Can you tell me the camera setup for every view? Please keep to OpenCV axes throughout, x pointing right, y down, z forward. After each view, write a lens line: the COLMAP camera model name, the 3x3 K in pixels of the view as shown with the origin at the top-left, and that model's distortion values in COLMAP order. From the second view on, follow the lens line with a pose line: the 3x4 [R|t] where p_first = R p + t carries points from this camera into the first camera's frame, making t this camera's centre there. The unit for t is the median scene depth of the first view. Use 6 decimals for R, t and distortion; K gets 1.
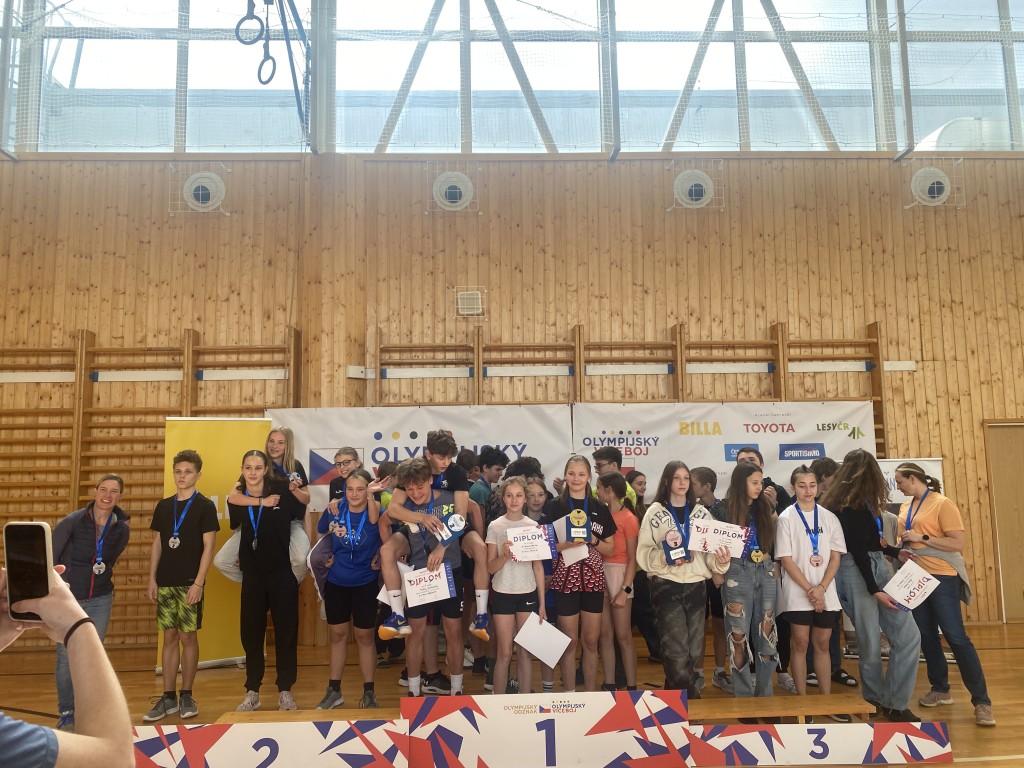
lens RADIAL K [[784.6, 0, 504.5], [0, 784.6, 388.1], [0, 0, 1]] dist [0.011443, -0.018370]
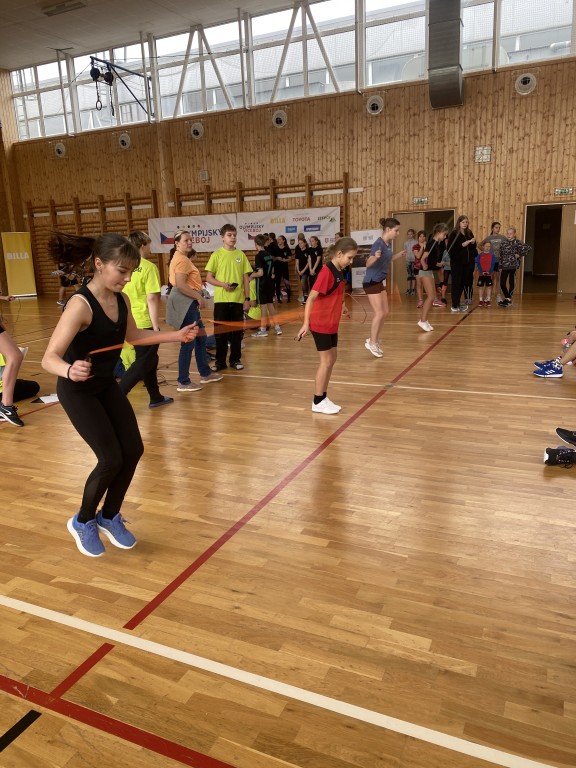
lens RADIAL K [[588.4, 0, 294.0], [0, 588.4, 379.2], [0, 0, 1]] dist [0.011443, -0.018370]
pose [[0.896877, 0.079990, -0.434987, 1.180227], [0.078209, 0.939327, 0.333988, -0.103225], [0.435310, -0.333566, 0.836205, -0.819920]]
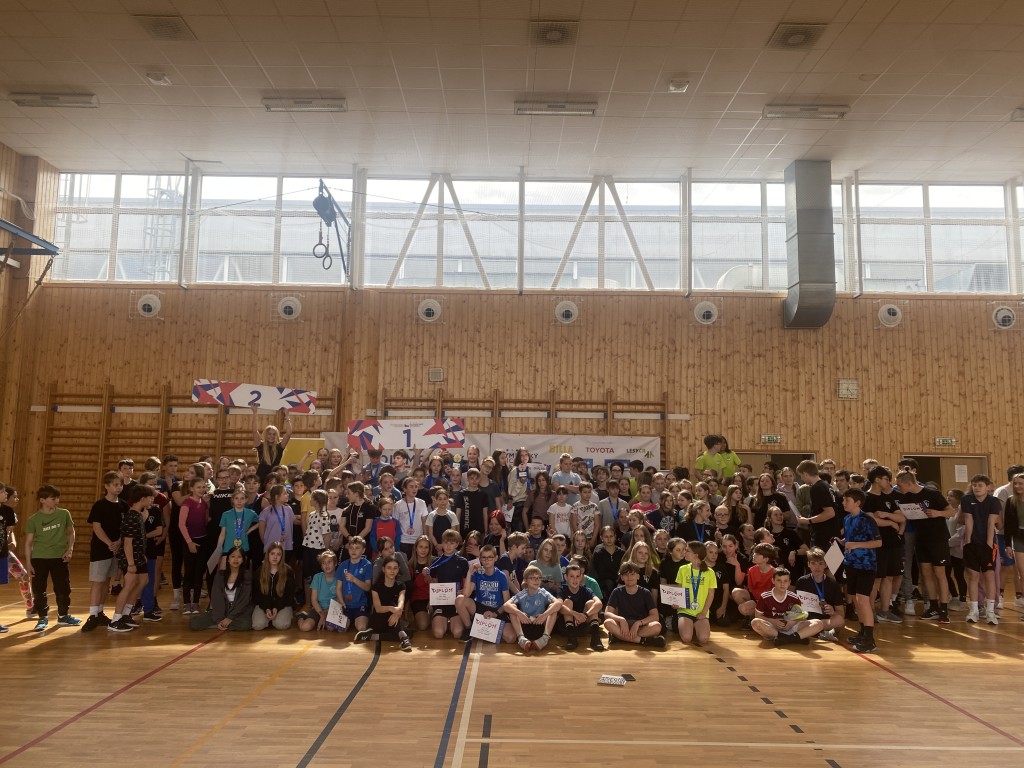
lens RADIAL K [[784.6, 0, 518.3], [0, 784.6, 379.8], [0, 0, 1]] dist [0.011443, -0.018370]
pose [[0.999262, 0.027477, -0.026833, 0.188143], [-0.027486, 0.999622, 0.000044, -0.101871], [0.026824, 0.000694, 0.999640, -0.764125]]
